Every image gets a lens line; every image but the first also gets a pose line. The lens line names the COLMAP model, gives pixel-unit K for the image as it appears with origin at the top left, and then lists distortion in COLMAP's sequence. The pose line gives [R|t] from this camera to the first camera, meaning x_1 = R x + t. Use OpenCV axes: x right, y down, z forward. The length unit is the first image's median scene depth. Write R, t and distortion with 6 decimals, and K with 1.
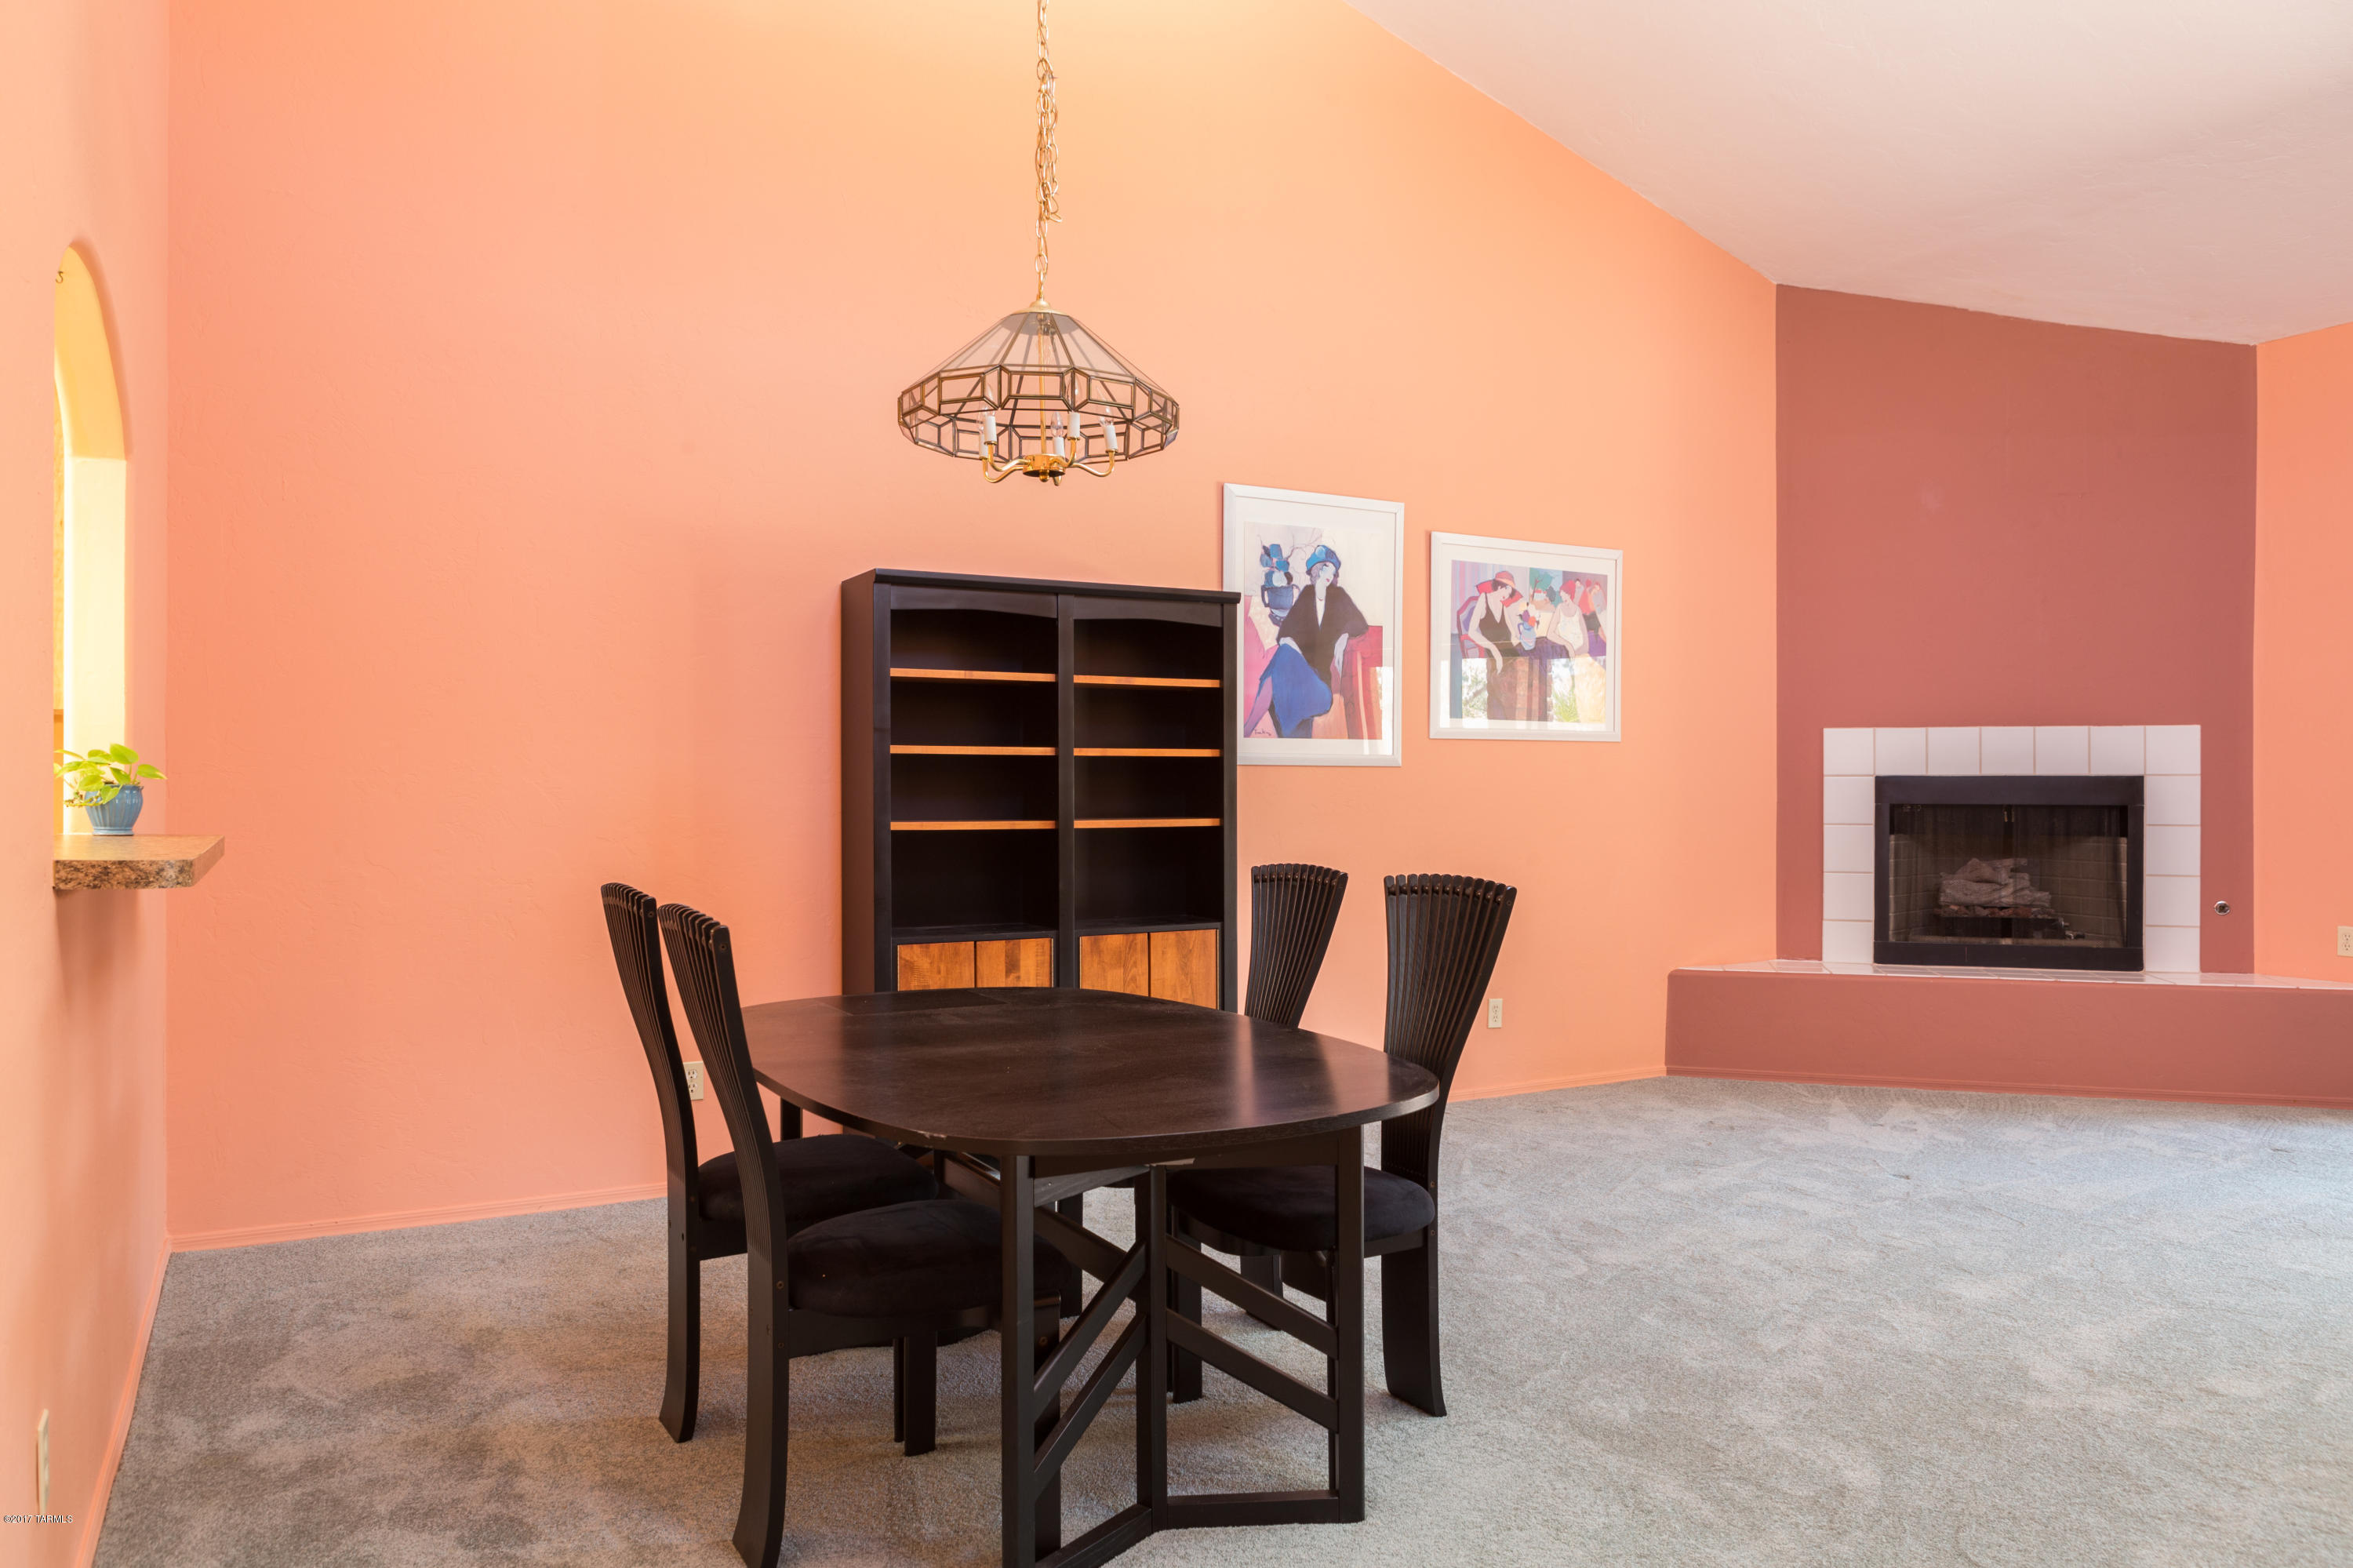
lens RADIAL K [[1618.4, 0, 1174.3], [0, 1618.4, 802.7], [0, 0, 1]] dist [-0.073785, 0.086809]
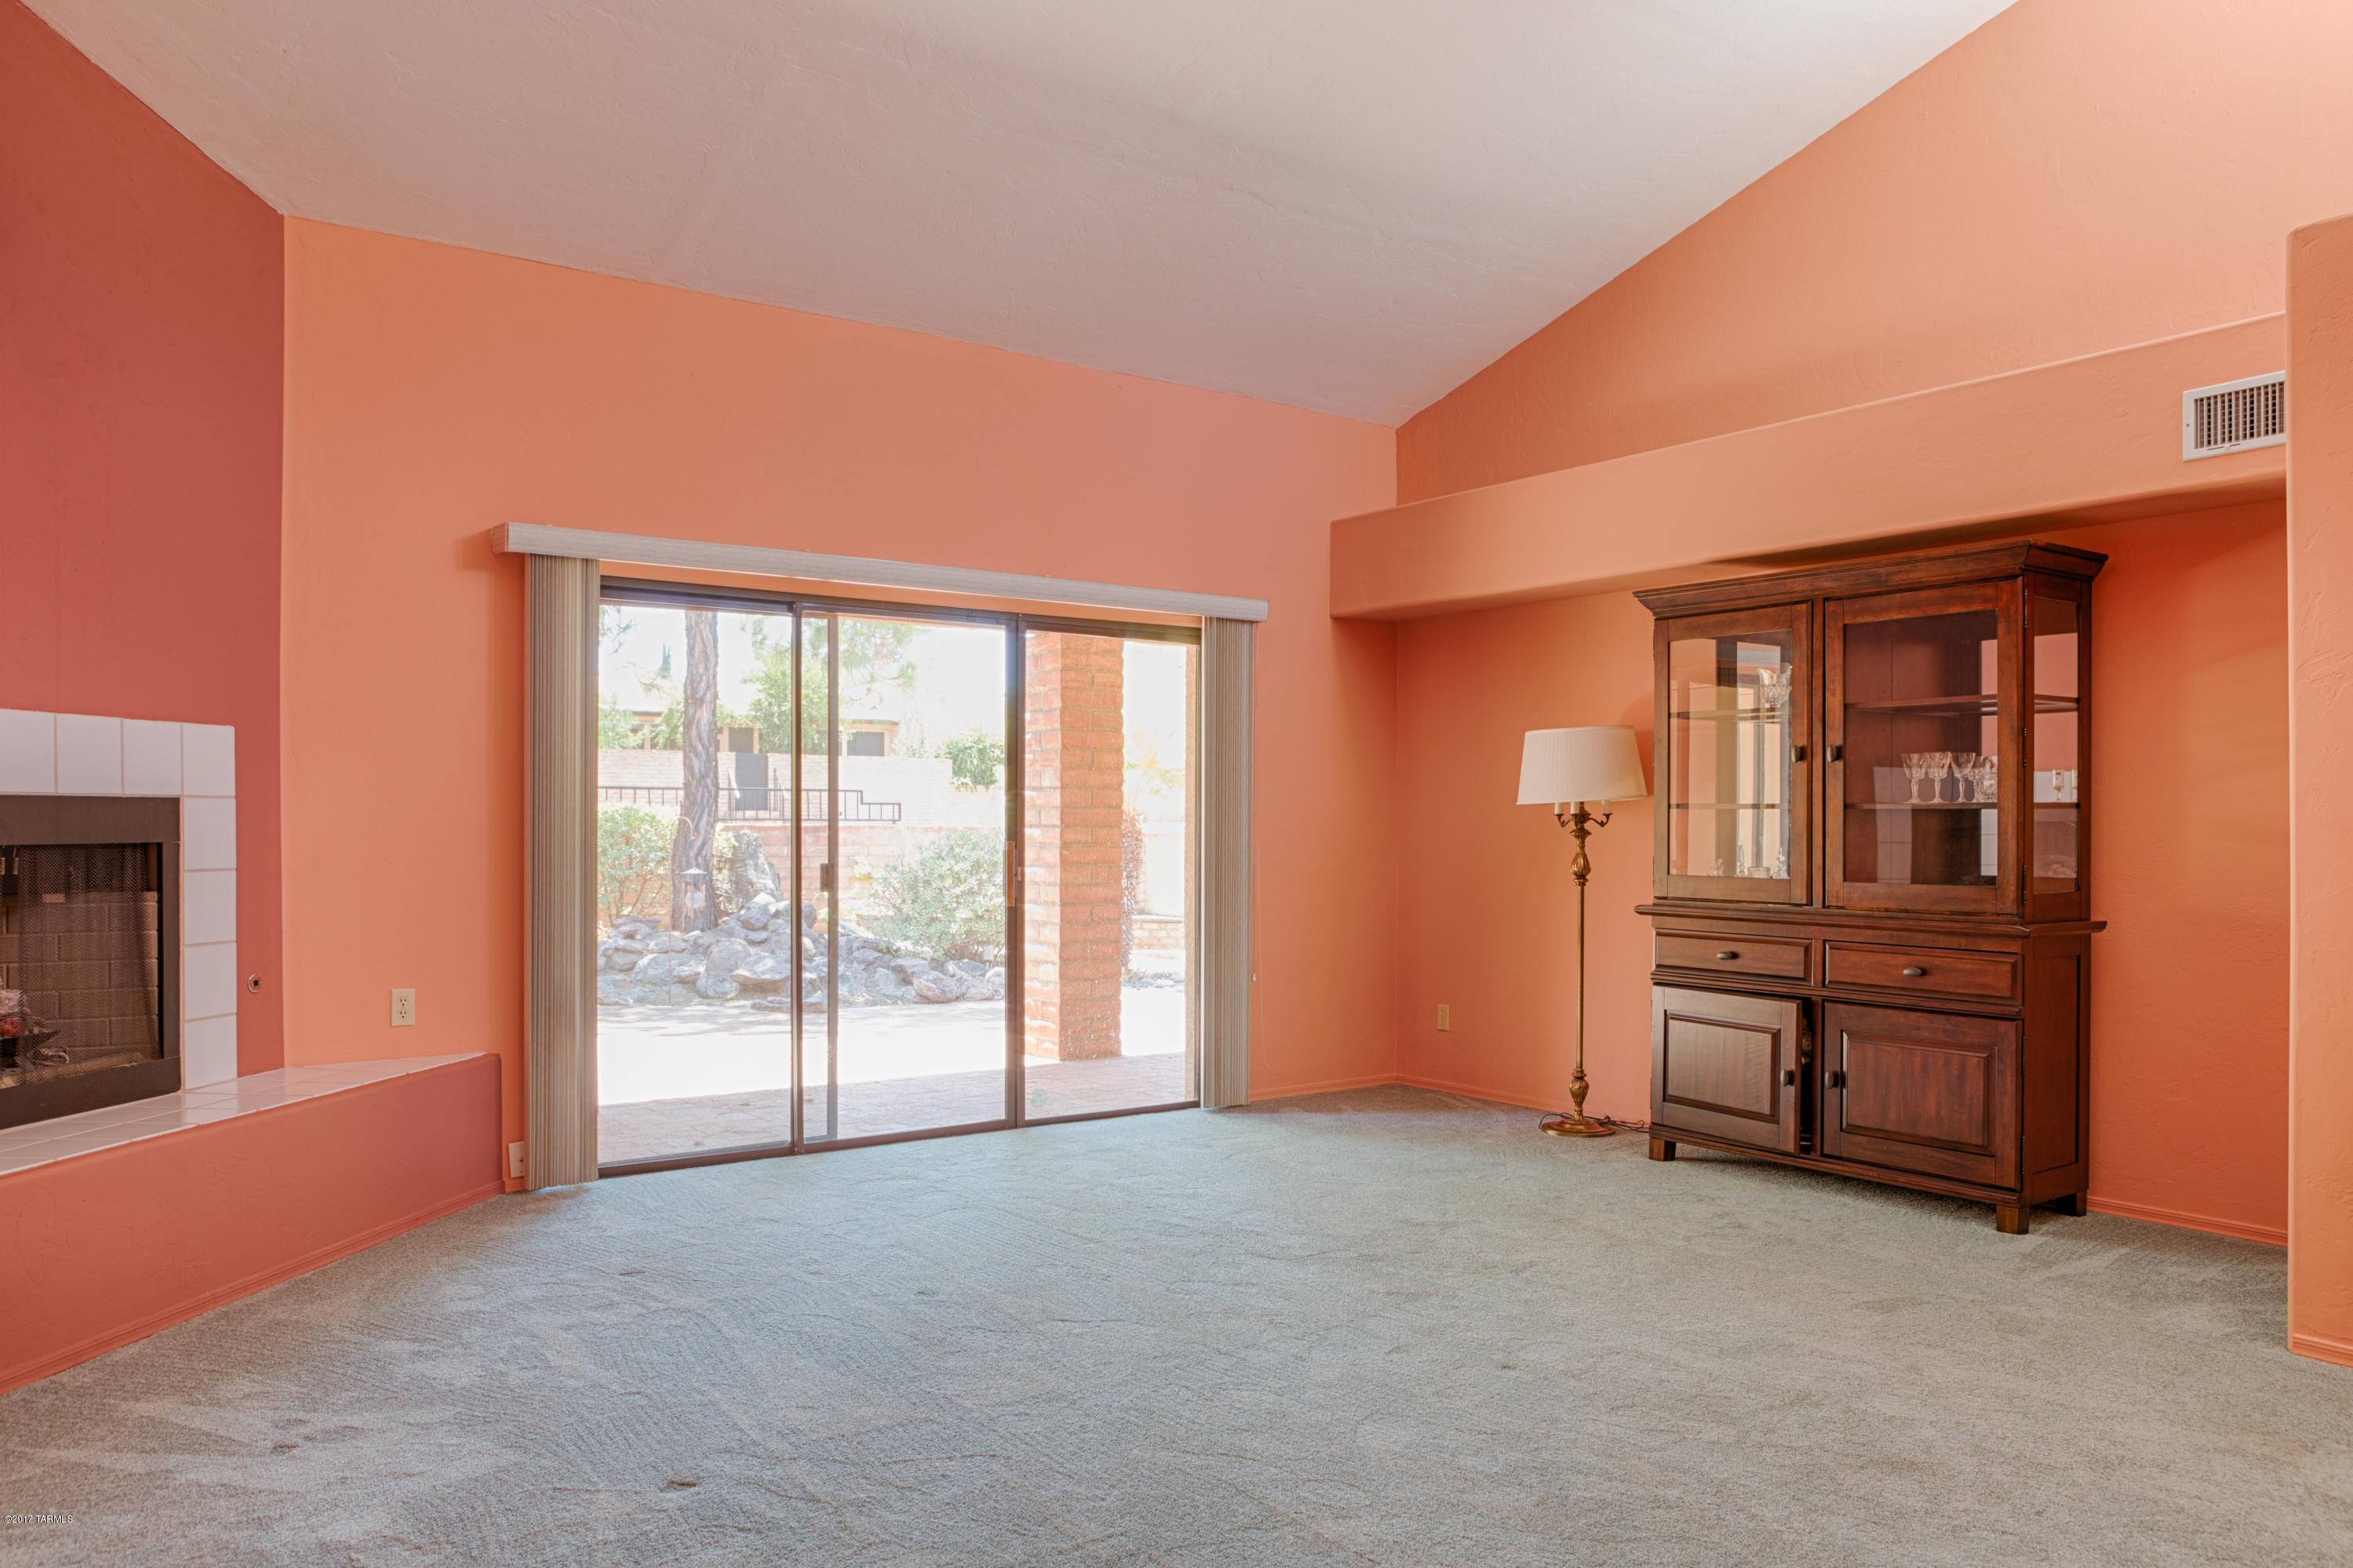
lens RADIAL K [[1618.1, 0, 1174.3], [0, 1618.1, 802.7], [0, 0, 1]] dist [-0.073785, 0.086809]
pose [[-0.106090, 0.008857, 0.994317, -0.096982], [0.012245, 0.999896, -0.007600, -0.004539], [-0.994281, 0.011369, -0.106187, 0.639648]]
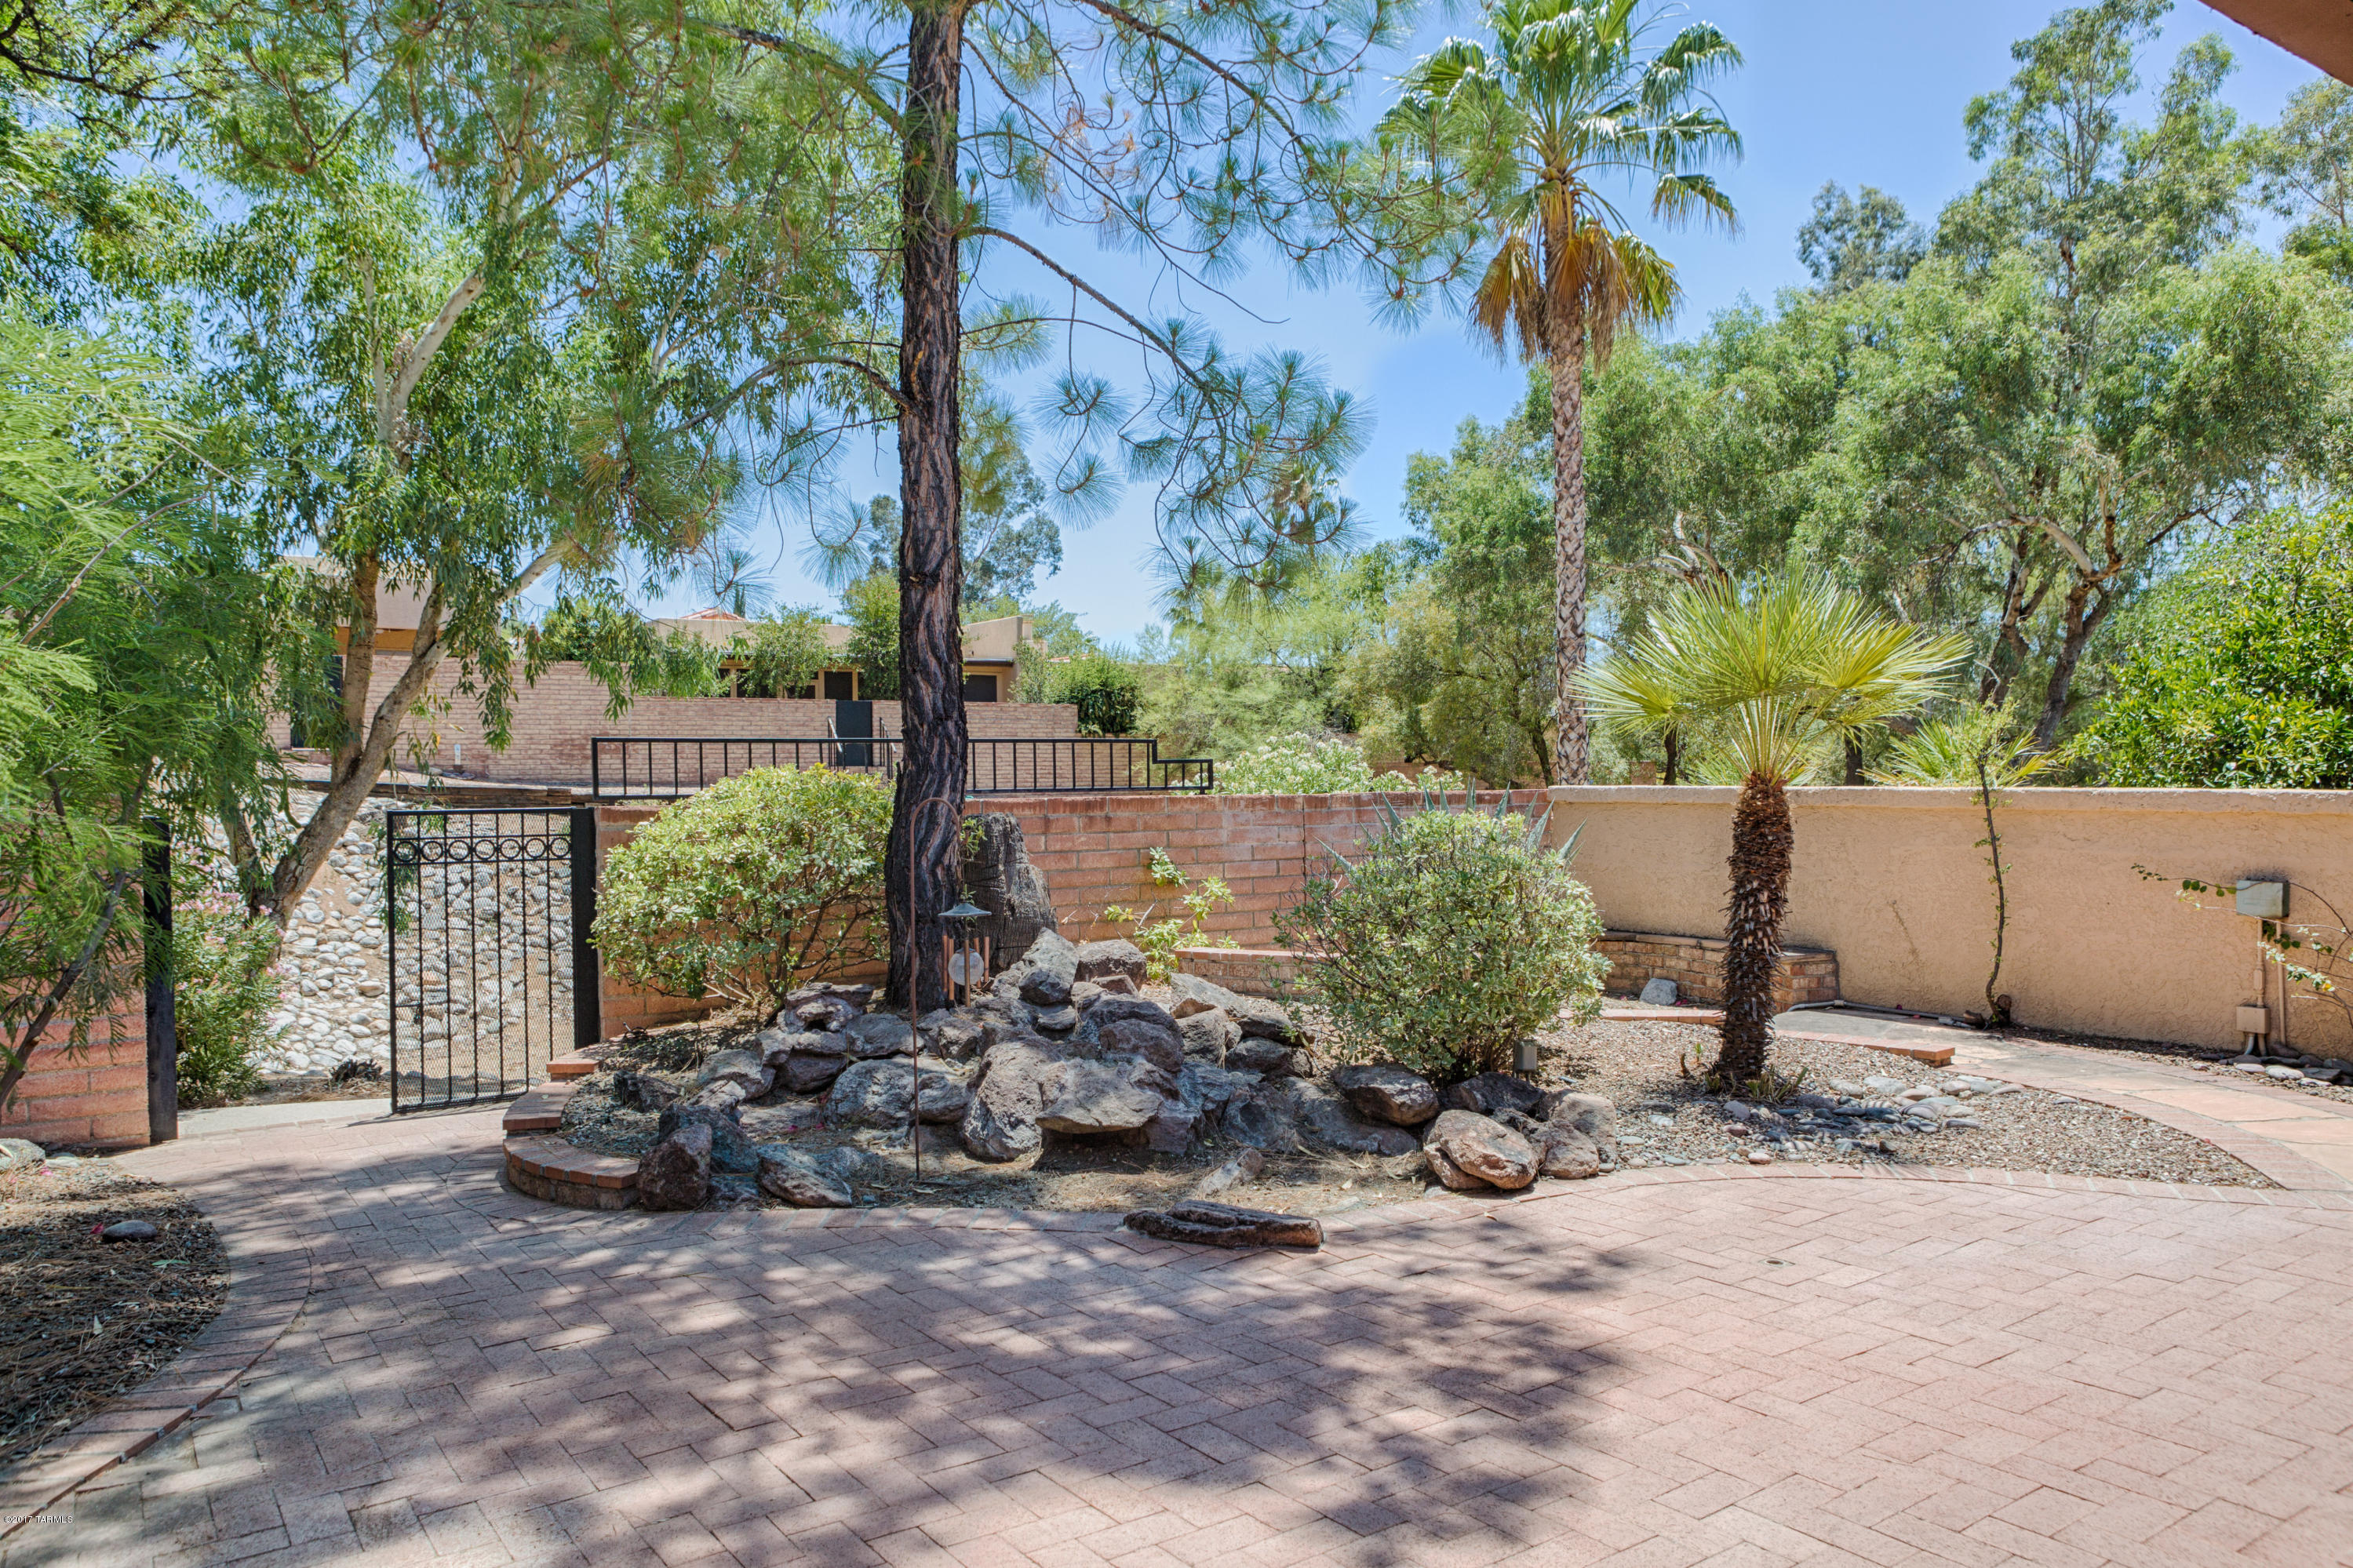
lens RADIAL K [[1618.1, 0, 1174.3], [0, 1618.1, 802.7], [0, 0, 1]] dist [-0.073785, 0.086809]
pose [[-0.067528, -0.022483, 0.997464, 0.779670], [0.024163, 0.999416, 0.024163, -0.023263], [-0.997425, 0.025733, -0.066945, 0.902075]]
